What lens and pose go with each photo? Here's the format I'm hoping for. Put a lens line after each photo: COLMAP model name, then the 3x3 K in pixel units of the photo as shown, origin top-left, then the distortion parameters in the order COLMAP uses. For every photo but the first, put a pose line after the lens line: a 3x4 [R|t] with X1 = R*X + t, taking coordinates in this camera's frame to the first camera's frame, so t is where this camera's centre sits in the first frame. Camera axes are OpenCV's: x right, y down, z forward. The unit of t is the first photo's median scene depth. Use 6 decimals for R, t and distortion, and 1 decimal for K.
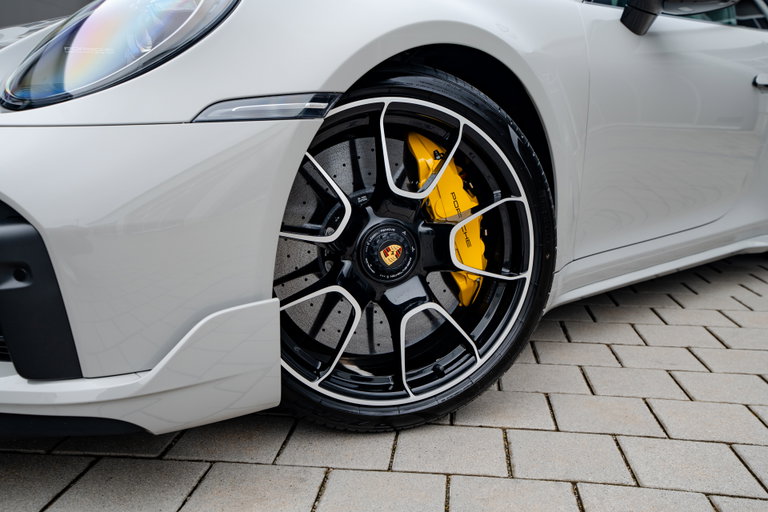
lens RADIAL K [[736.1, 0, 384.0], [0, 736.1, 256.0], [0, 0, 1]] dist [0.049575, 0.089175]
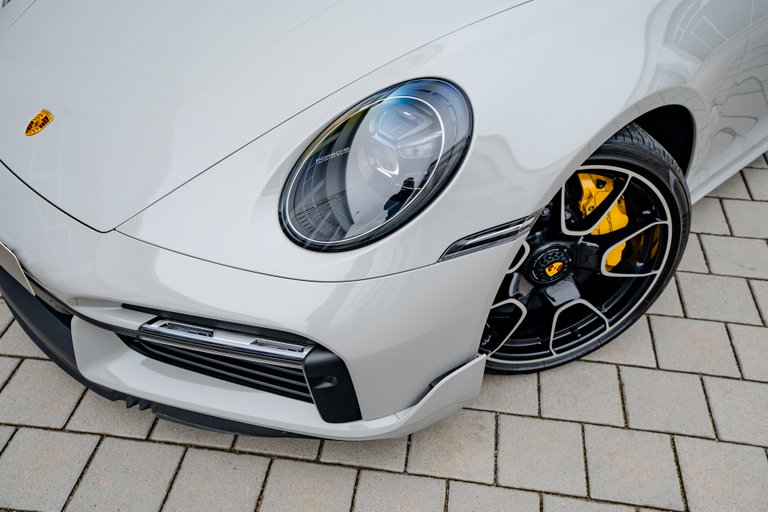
lens RADIAL K [[736.1, 0, 384.0], [0, 736.1, 256.0], [0, 0, 1]] dist [0.049575, 0.089175]
pose [[0.999513, 0.022895, -0.021200, -0.252579], [-0.009291, 0.866974, 0.498267, -0.643983], [0.029787, -0.497827, 0.866765, -0.087939]]
